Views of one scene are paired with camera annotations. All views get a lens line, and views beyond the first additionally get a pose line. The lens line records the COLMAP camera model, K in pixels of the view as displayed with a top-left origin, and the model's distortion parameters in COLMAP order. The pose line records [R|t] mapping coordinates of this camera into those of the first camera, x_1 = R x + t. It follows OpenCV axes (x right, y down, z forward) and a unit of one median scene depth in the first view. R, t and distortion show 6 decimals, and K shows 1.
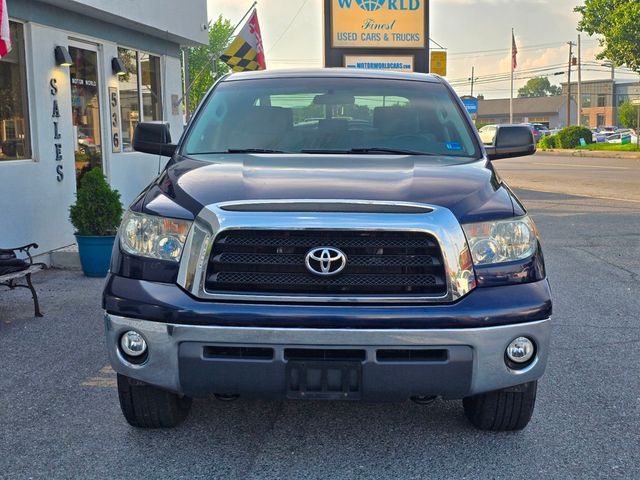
lens RADIAL K [[439.5, 0, 317.0], [0, 439.5, 228.5], [0, 0, 1]] dist [0.006992, -0.022606]
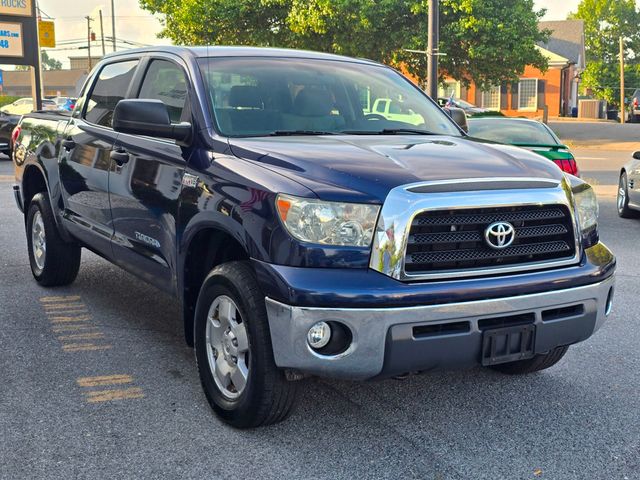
lens RADIAL K [[439.5, 0, 317.0], [0, 439.5, 228.5], [0, 0, 1]] dist [0.006992, -0.022606]
pose [[0.959292, -0.069676, 0.273687, -0.706520], [0.058128, 0.997052, 0.050092, -0.022226], [-0.276370, -0.032144, 0.960514, 0.092785]]
